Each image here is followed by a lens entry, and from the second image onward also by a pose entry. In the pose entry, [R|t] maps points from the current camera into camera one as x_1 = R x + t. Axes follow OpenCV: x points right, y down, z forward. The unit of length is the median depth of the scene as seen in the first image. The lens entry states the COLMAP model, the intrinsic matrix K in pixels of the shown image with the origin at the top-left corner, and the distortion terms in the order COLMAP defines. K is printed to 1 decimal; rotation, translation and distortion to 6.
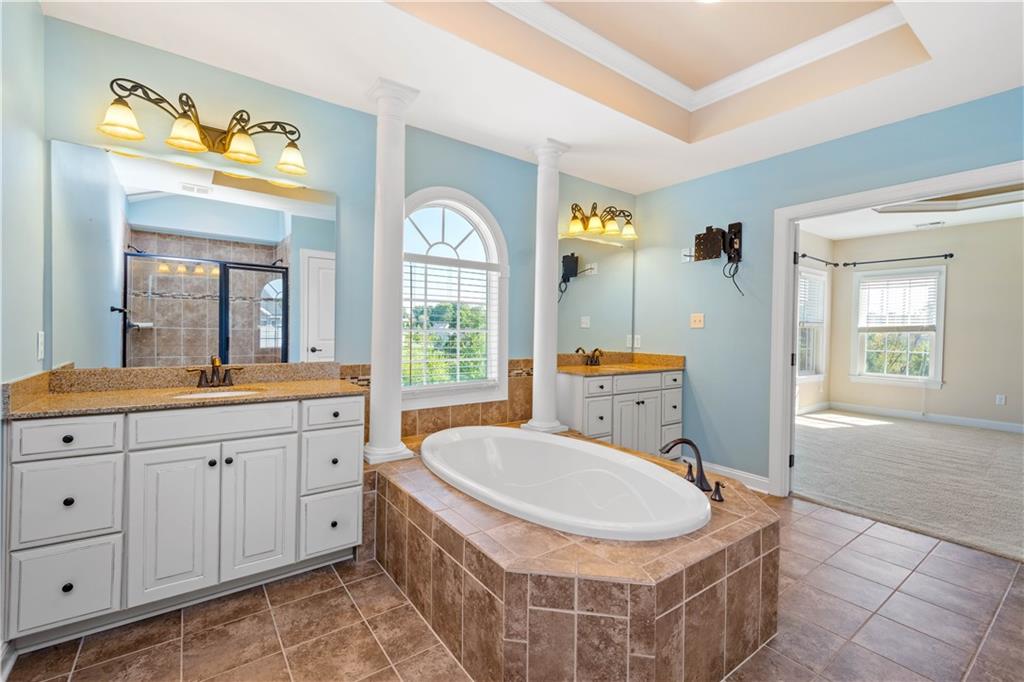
lens RADIAL K [[447.6, 0, 506.7], [0, 447.6, 333.6], [0, 0, 1]] dist [0.004773, 0.000203]
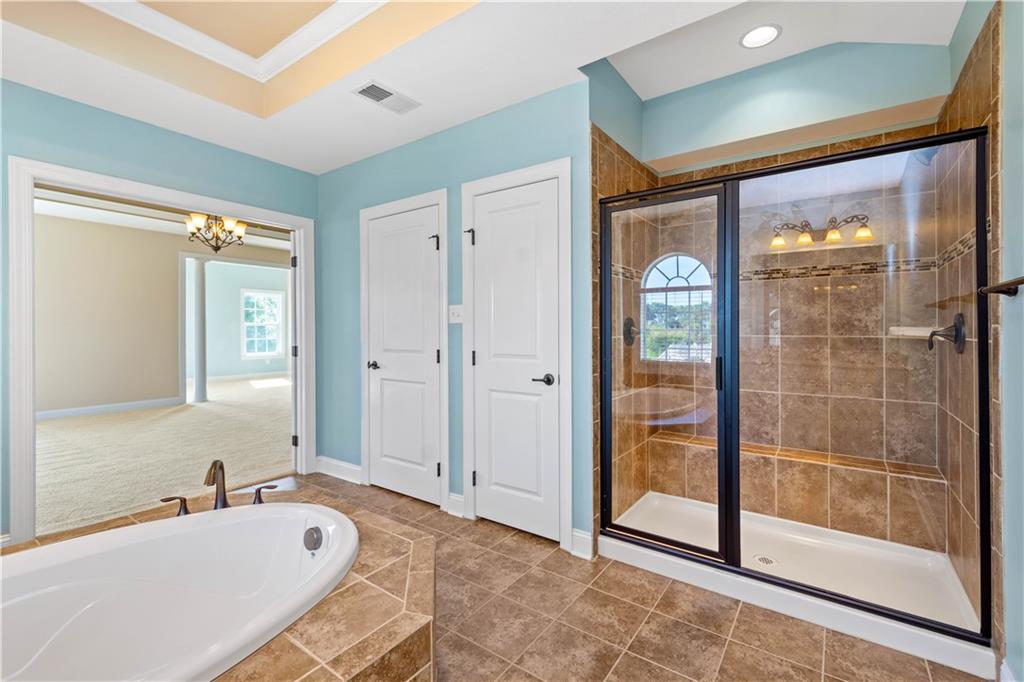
lens RADIAL K [[447.6, 0, 505.2], [0, 447.6, 334.4], [0, 0, 1]] dist [0.004773, 0.000203]
pose [[-0.314619, -0.018079, 0.949046, -0.342321], [0.005631, 0.999765, 0.020912, -0.004110], [-0.949201, 0.011924, -0.314444, 0.475734]]
